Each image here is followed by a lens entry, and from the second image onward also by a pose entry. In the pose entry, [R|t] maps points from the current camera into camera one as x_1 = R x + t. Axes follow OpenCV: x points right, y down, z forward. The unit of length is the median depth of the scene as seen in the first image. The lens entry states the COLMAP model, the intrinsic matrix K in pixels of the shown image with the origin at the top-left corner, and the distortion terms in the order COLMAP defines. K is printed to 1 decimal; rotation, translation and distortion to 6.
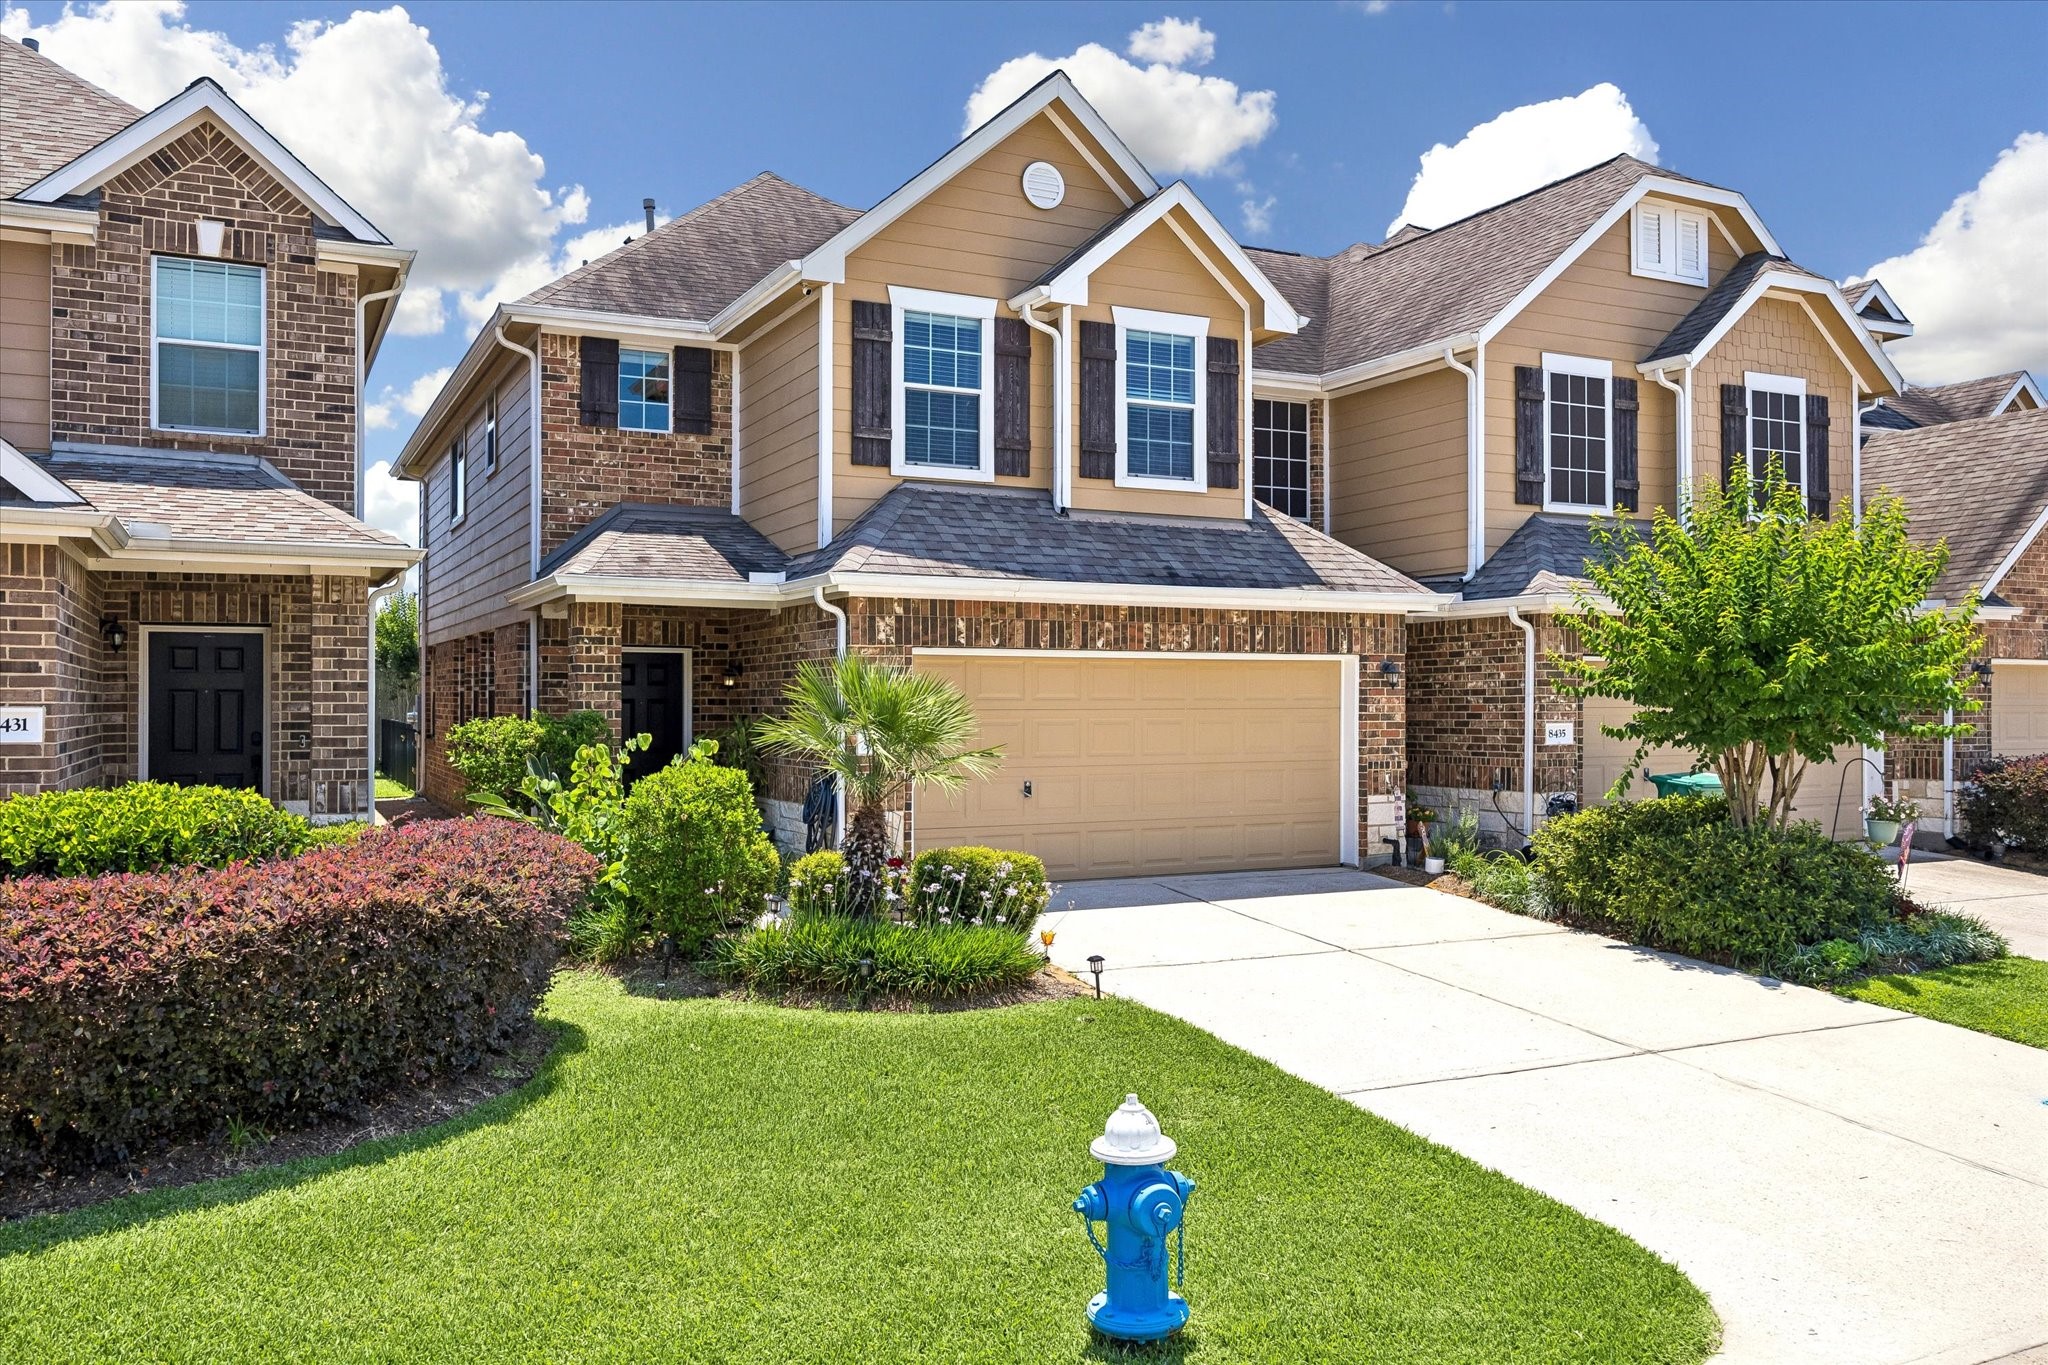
lens RADIAL K [[1590.9, 0, 1020.9], [0, 1590.9, 685.0], [0, 0, 1]] dist [0.006243, 0.002598]
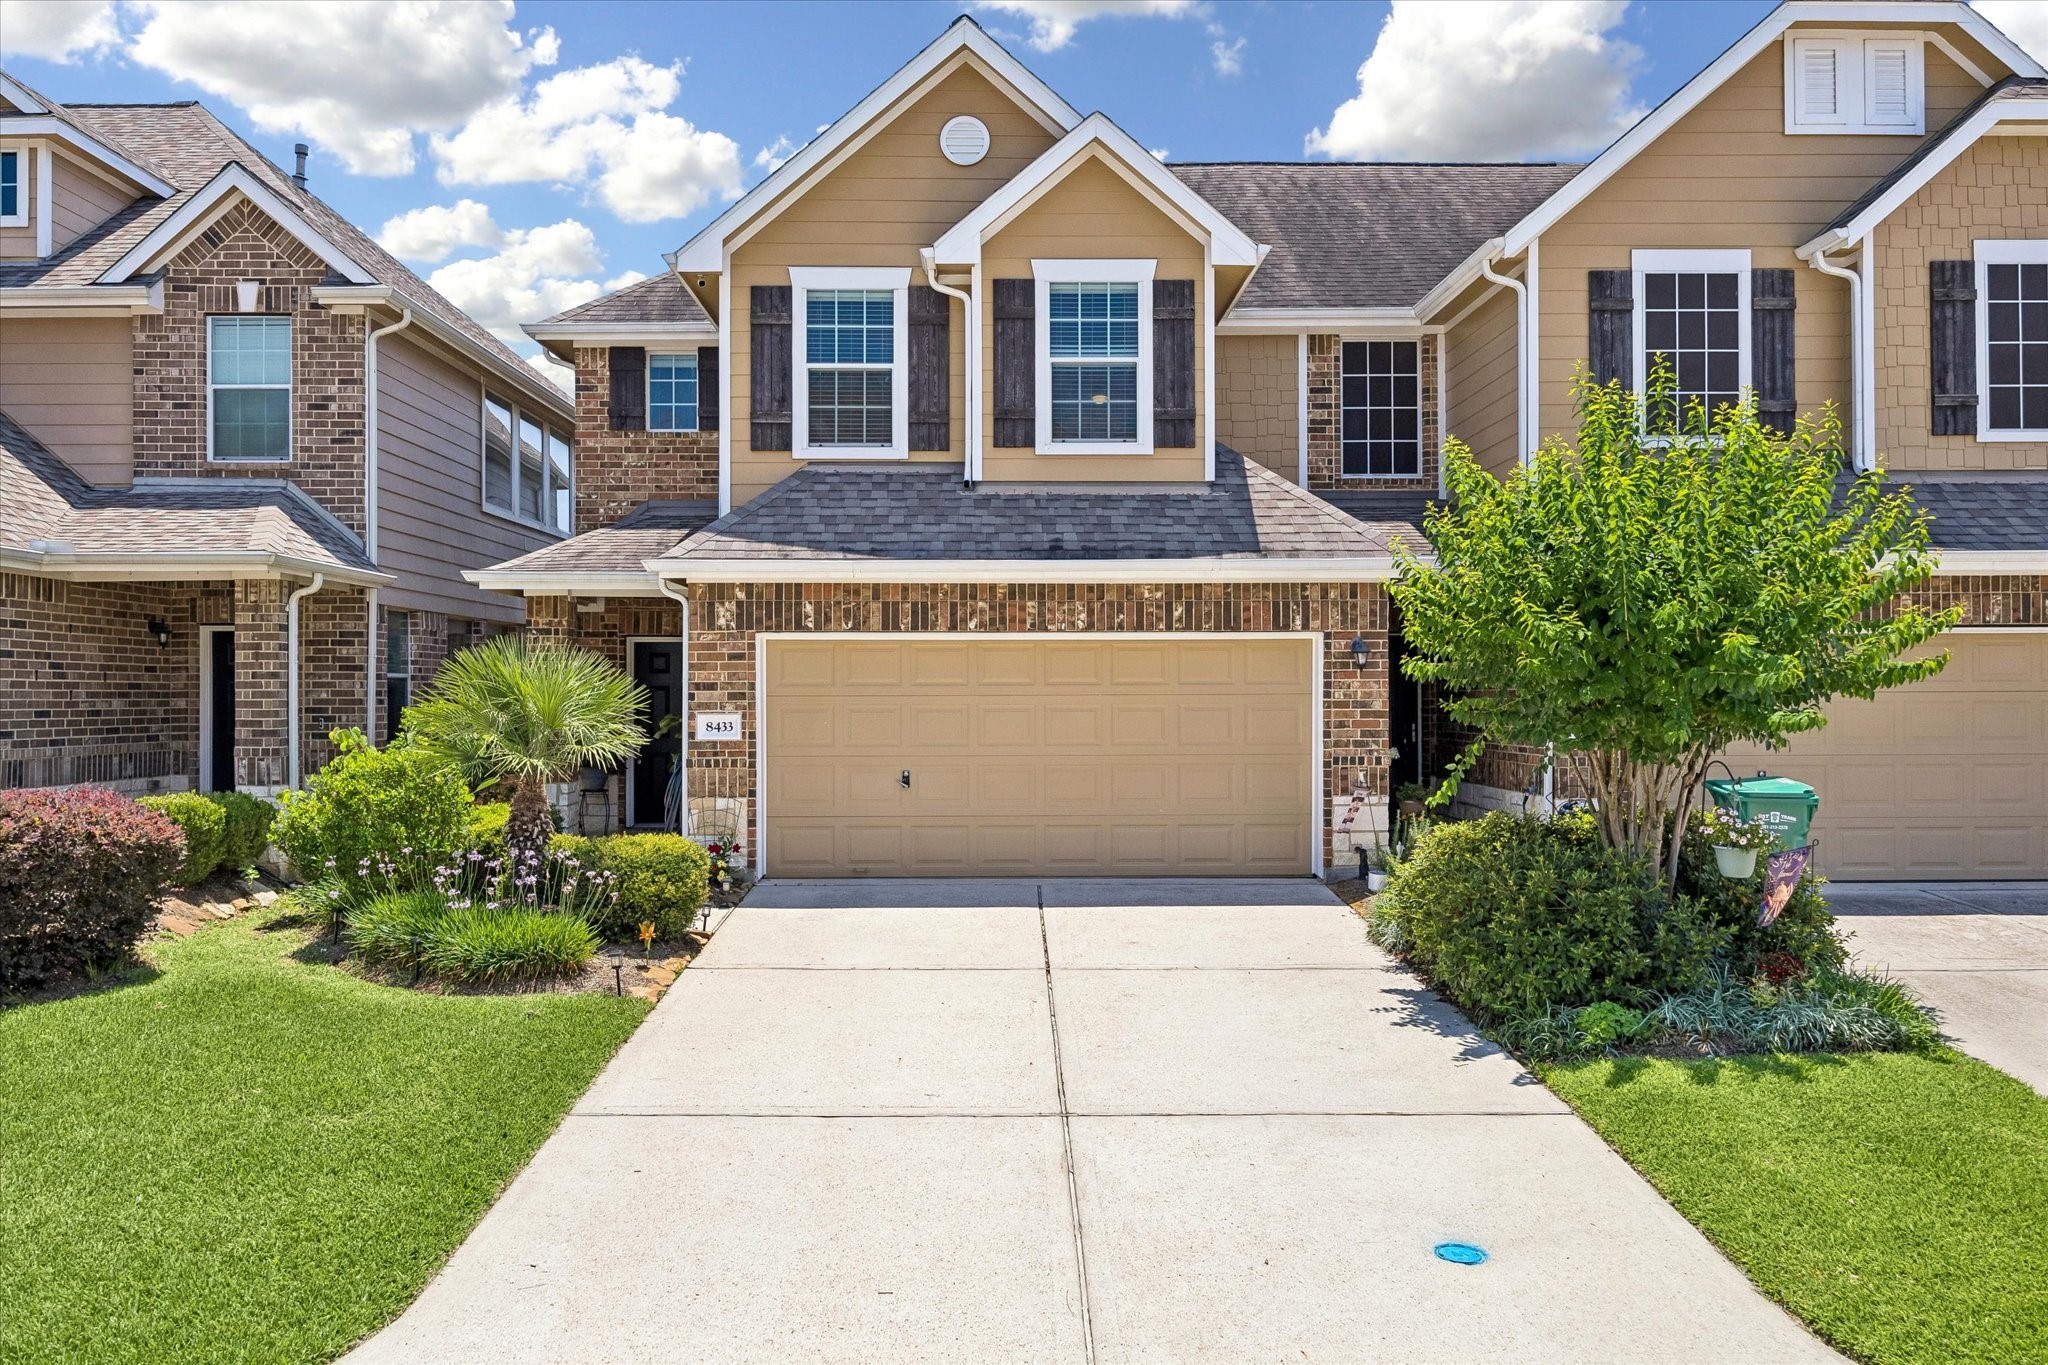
lens RADIAL K [[1590.9, 0, 1020.5], [0, 1590.9, 684.4], [0, 0, 1]] dist [0.006243, 0.002598]
pose [[0.899802, -0.003949, -0.436280, 0.463505], [0.006781, 0.999965, 0.004934, 0.004378], [0.436245, -0.007399, 0.899798, 0.165625]]
